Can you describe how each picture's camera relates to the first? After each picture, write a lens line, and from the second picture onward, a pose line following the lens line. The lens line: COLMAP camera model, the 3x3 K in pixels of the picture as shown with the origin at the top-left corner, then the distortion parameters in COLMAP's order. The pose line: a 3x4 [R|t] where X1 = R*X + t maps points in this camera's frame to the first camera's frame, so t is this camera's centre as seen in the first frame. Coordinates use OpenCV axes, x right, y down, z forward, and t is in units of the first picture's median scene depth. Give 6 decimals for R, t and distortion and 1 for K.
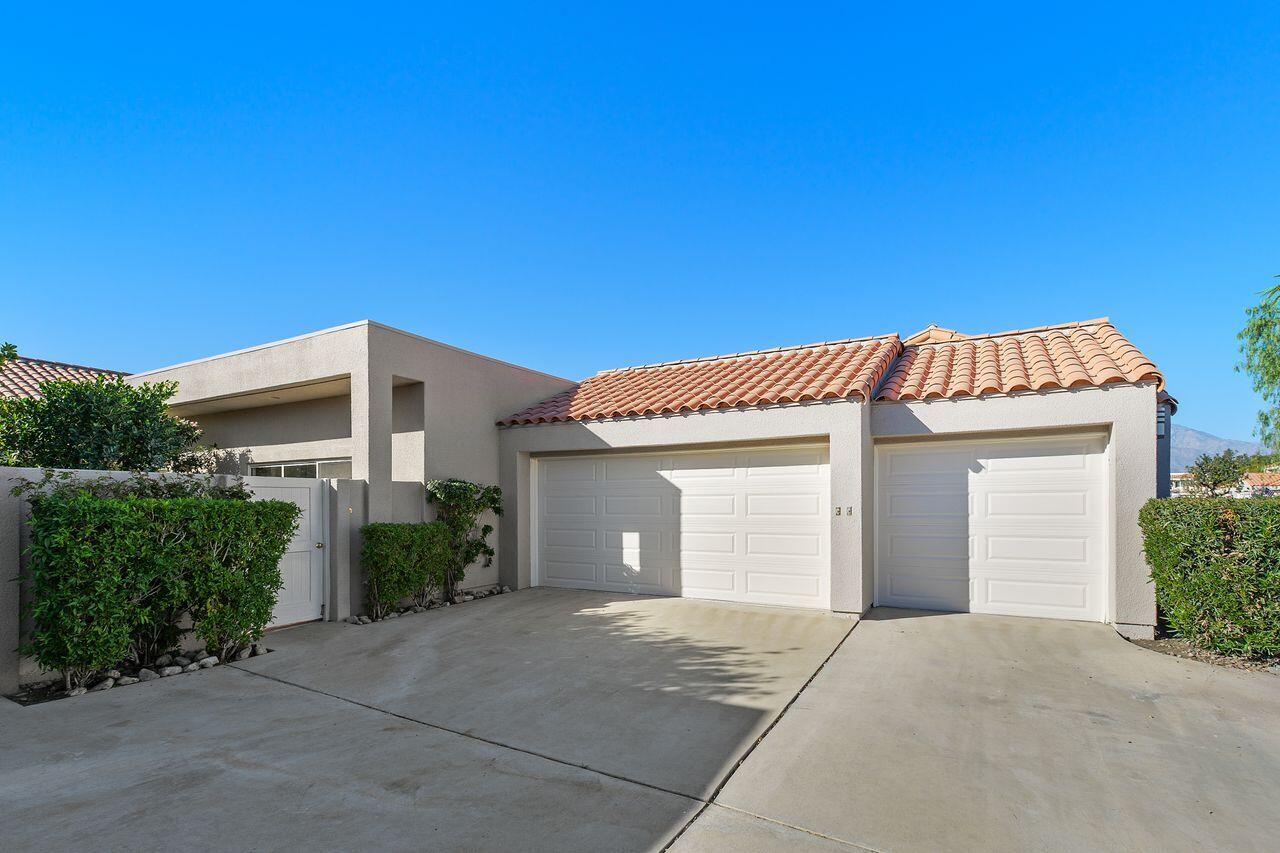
lens RADIAL K [[606.5, 0, 640.0], [0, 606.5, 426.5], [0, 0, 1]] dist [0.001067, -0.012782]
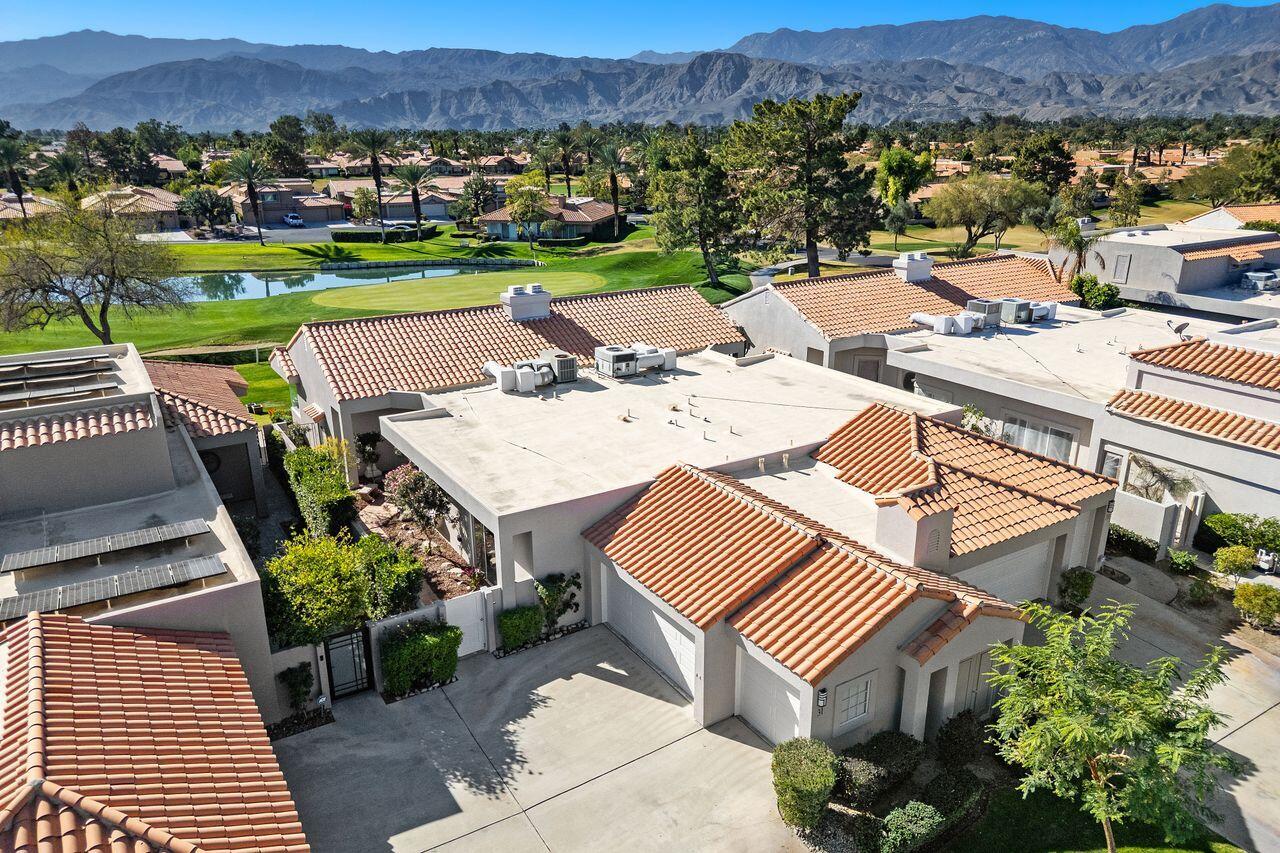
lens RADIAL K [[894.0, 0, 639.2], [0, 894.0, 439.3], [0, 0, 1]] dist [0.094555, -0.102668]
pose [[0.883033, 0.154343, -0.443205, 1.203491], [0.053875, 0.904794, 0.422428, -1.600003], [0.466208, -0.396896, 0.790648, -0.931176]]
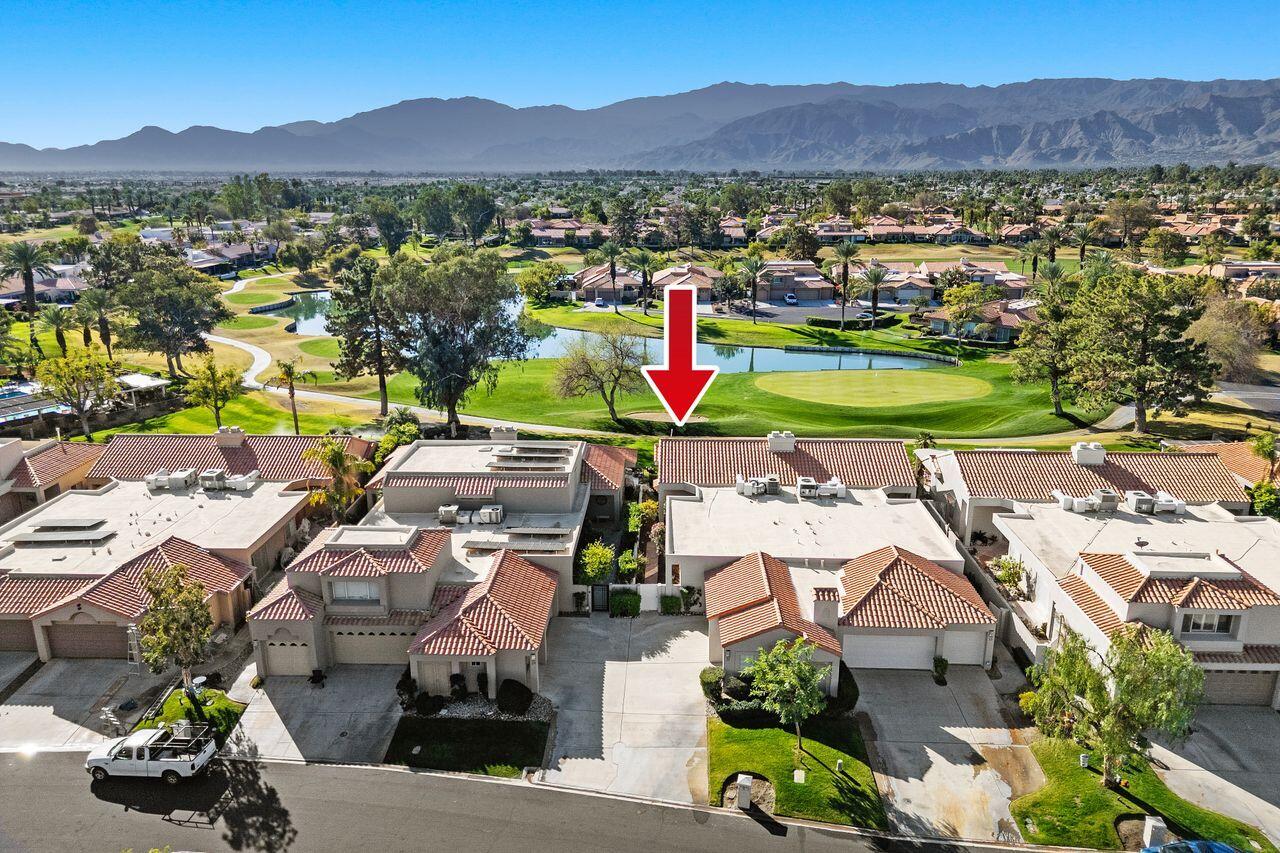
lens RADIAL K [[894.0, 0, 639.2], [0, 894.0, 439.3], [0, 0, 1]] dist [0.094555, -0.102668]
pose [[0.469105, 0.262004, -0.843383, 5.021327], [0.102936, 0.932249, 0.346866, -3.401251], [0.877123, -0.249531, 0.410353, -1.716919]]
